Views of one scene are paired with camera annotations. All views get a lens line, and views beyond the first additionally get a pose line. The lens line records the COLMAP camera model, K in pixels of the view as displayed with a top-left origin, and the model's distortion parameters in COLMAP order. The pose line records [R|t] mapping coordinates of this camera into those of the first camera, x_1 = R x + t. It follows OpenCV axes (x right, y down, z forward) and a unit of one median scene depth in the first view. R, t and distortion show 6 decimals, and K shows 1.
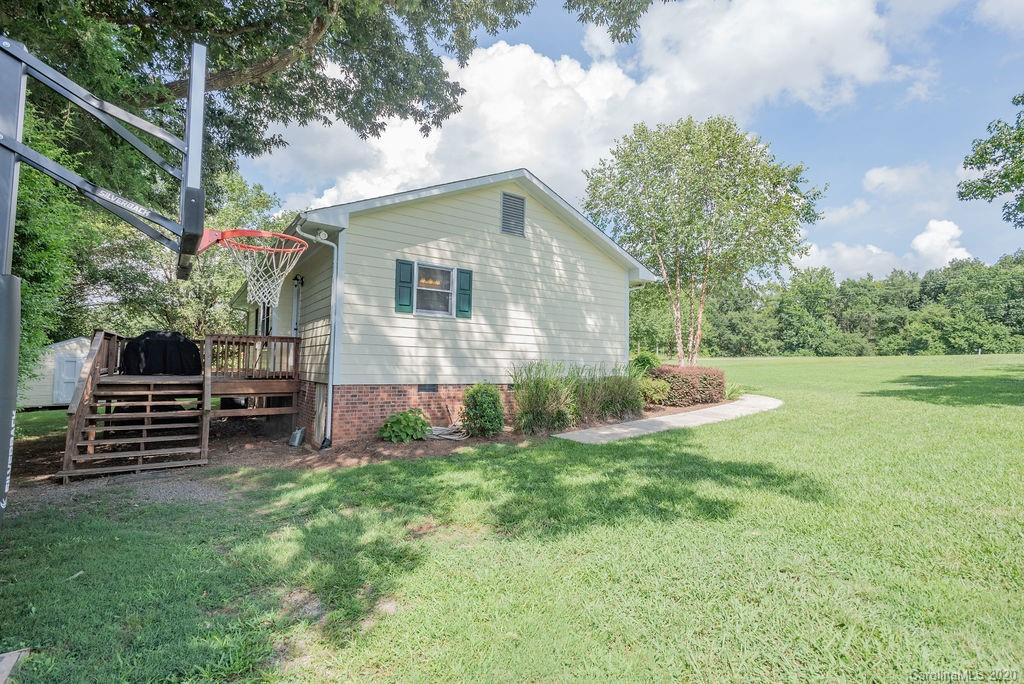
lens RADIAL K [[496.7, 0, 514.4], [0, 496.7, 342.1], [0, 0, 1]] dist [-0.068920, 0.026840]
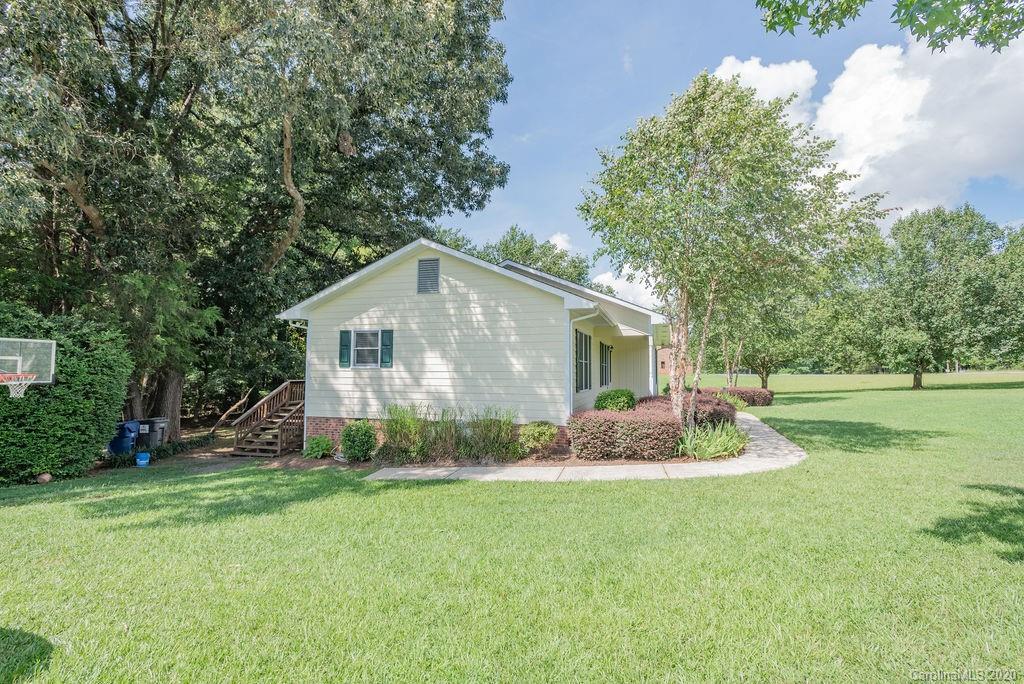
lens RADIAL K [[496.7, 0, 514.4], [0, 496.7, 342.1], [0, 0, 1]] dist [-0.068920, 0.026840]
pose [[0.610606, -0.070126, -0.788824, 1.100663], [0.043822, 0.997538, -0.054759, -0.029408], [0.790721, -0.001132, 0.612175, 0.470473]]
